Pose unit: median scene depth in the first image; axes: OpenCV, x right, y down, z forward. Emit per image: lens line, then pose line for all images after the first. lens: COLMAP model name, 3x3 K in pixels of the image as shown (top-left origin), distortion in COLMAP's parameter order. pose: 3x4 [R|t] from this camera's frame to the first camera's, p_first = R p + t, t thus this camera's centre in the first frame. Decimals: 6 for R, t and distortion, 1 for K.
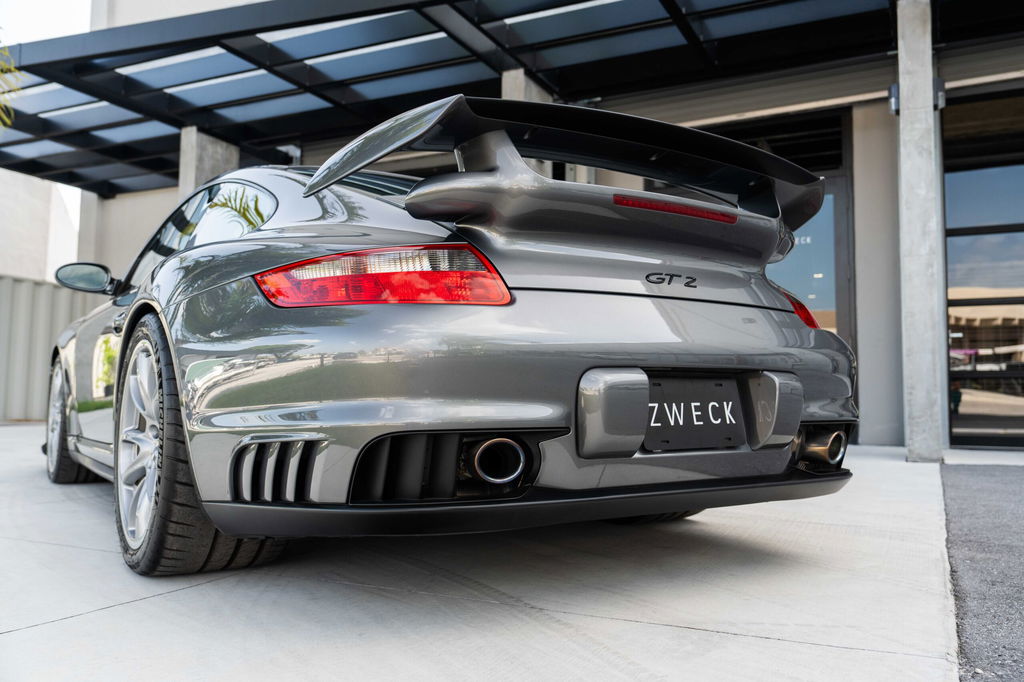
lens RADIAL K [[865.4, 0, 512.0], [0, 865.4, 341.0], [0, 0, 1]] dist [-0.026730, -0.002070]
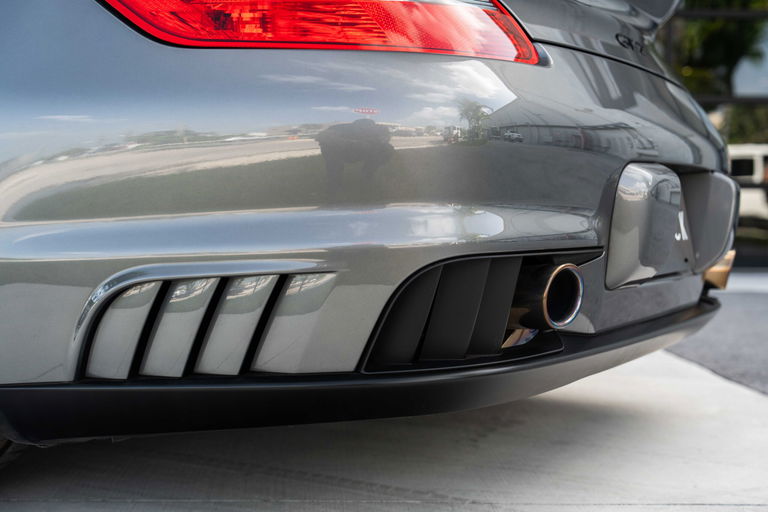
lens RADIAL K [[1149.0, 0, 384.0], [0, 1149.0, 256.0], [0, 0, 1]] dist [-0.007963, 0.026836]
pose [[0.883181, -0.015120, 0.468789, -0.475193], [-0.036032, 0.994339, 0.099954, 0.018636], [-0.467647, -0.105169, 0.877637, 0.233008]]
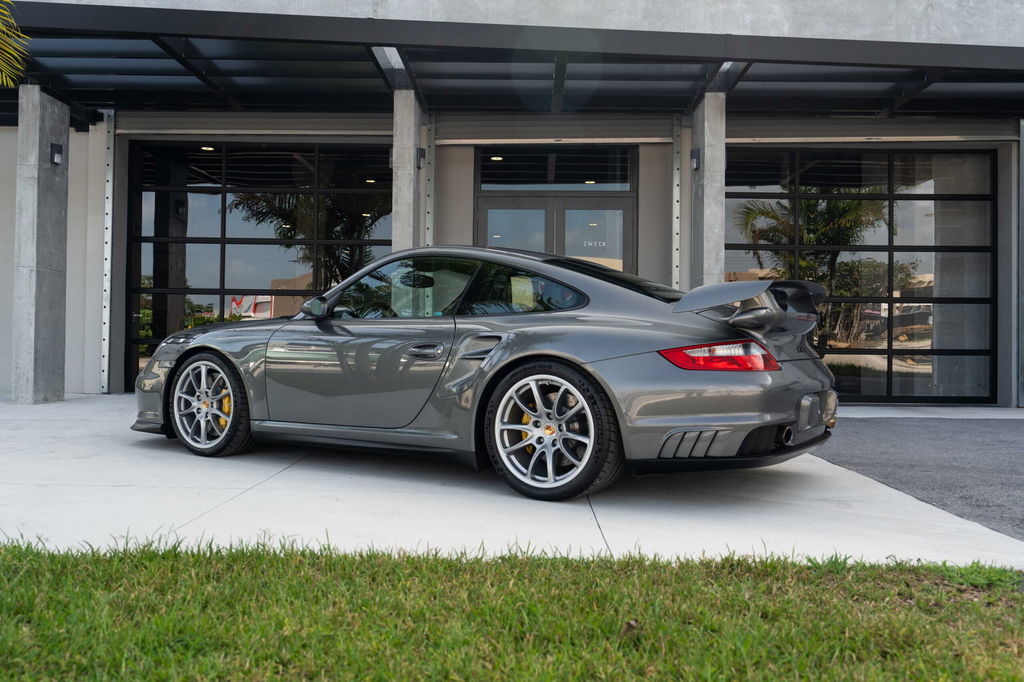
lens RADIAL K [[903.1, 0, 512.0], [0, 903.1, 341.0], [0, 0, 1]] dist [-0.000280, -0.000906]
pose [[0.907480, 0.006191, 0.420050, -1.521452], [-0.036009, 0.997358, 0.063094, -0.222562], [-0.418550, -0.072382, 0.905305, -0.821615]]
